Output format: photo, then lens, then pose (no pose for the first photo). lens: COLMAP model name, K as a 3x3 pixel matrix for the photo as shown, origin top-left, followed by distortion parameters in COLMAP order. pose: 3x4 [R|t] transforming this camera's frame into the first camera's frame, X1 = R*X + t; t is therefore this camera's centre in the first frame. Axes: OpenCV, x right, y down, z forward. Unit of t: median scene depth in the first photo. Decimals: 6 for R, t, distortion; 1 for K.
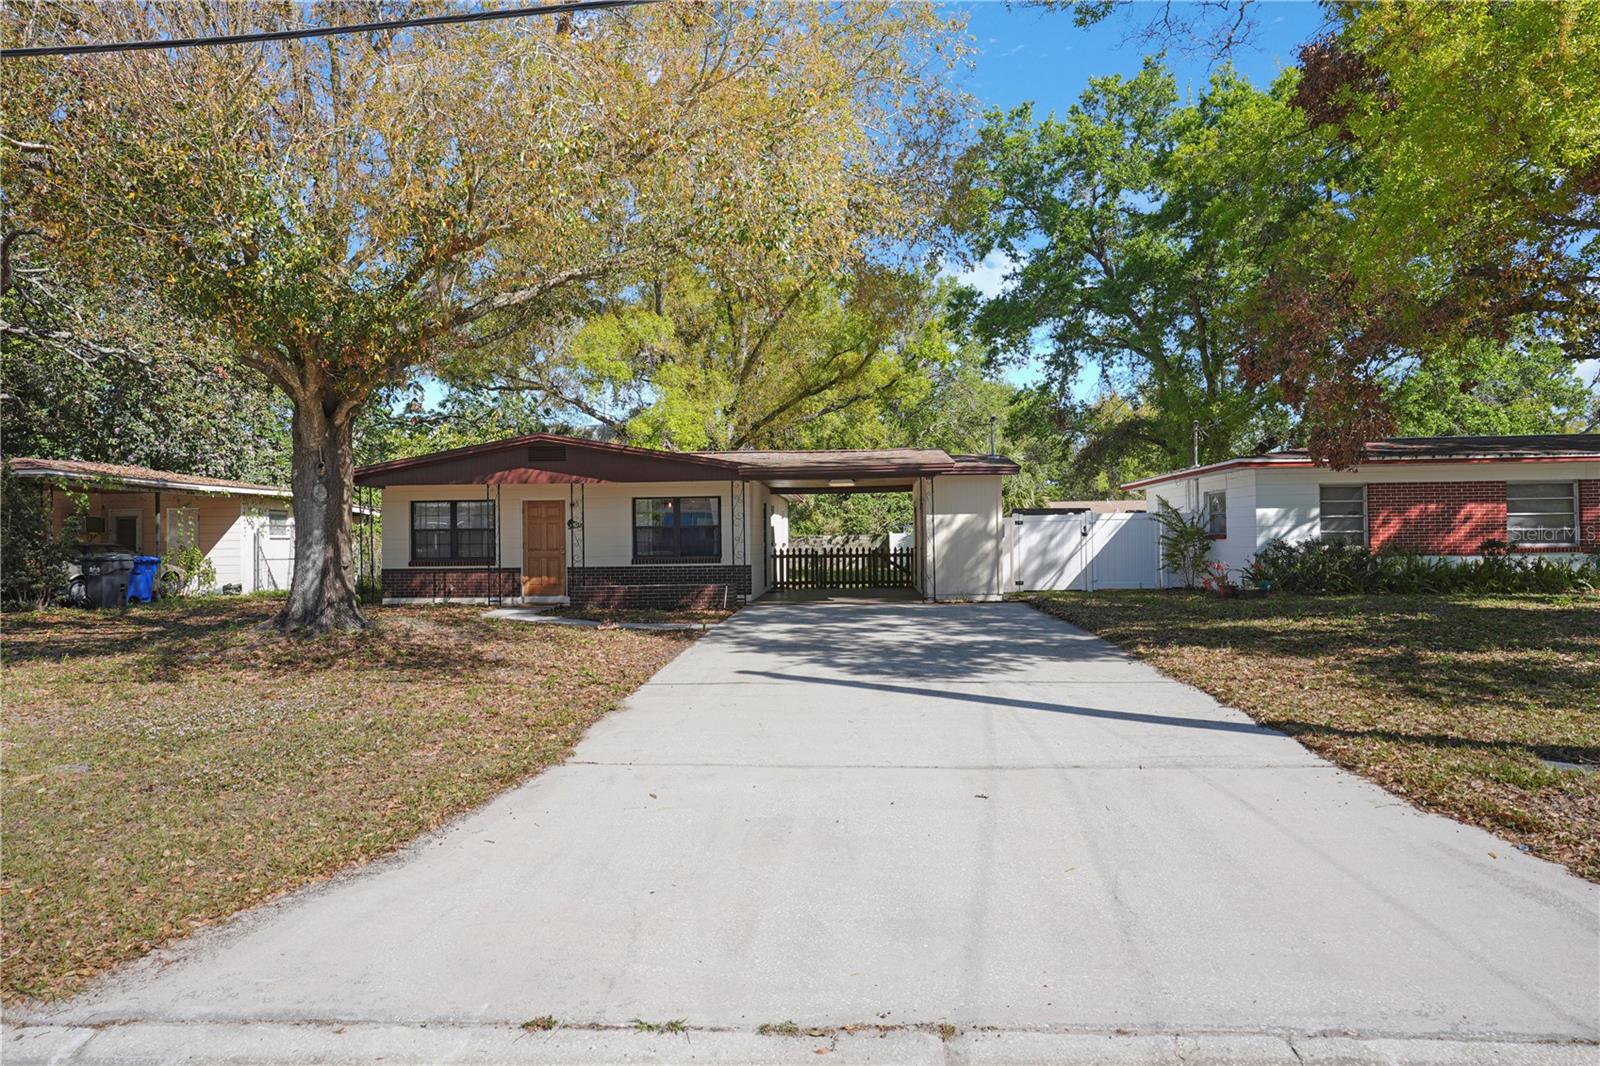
lens RADIAL K [[781.9, 0, 800.0], [0, 781.9, 533.0], [0, 0, 1]] dist [-0.084509, 0.039036]
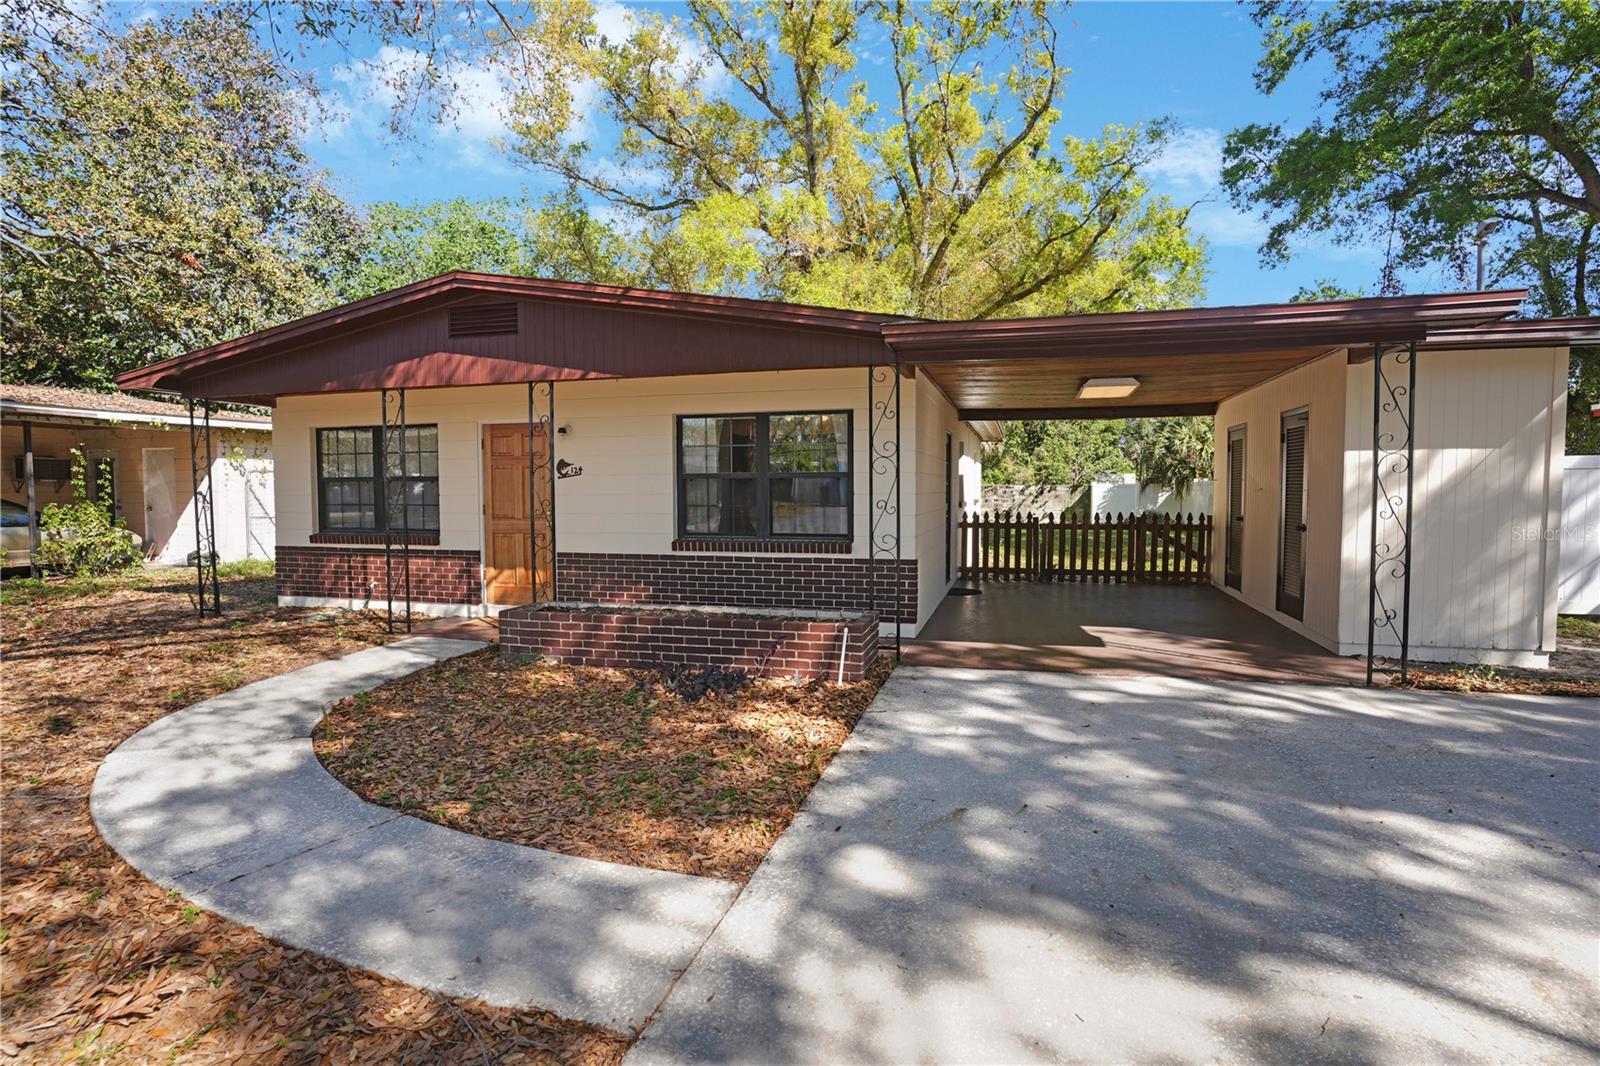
lens RADIAL K [[781.9, 0, 800.0], [0, 781.9, 533.0], [0, 0, 1]] dist [-0.084509, 0.039036]
pose [[0.973056, 0.023513, -0.229367, -0.018523], [-0.008080, 0.997653, 0.067995, -0.004082], [0.230428, -0.064309, 0.970962, 0.409030]]
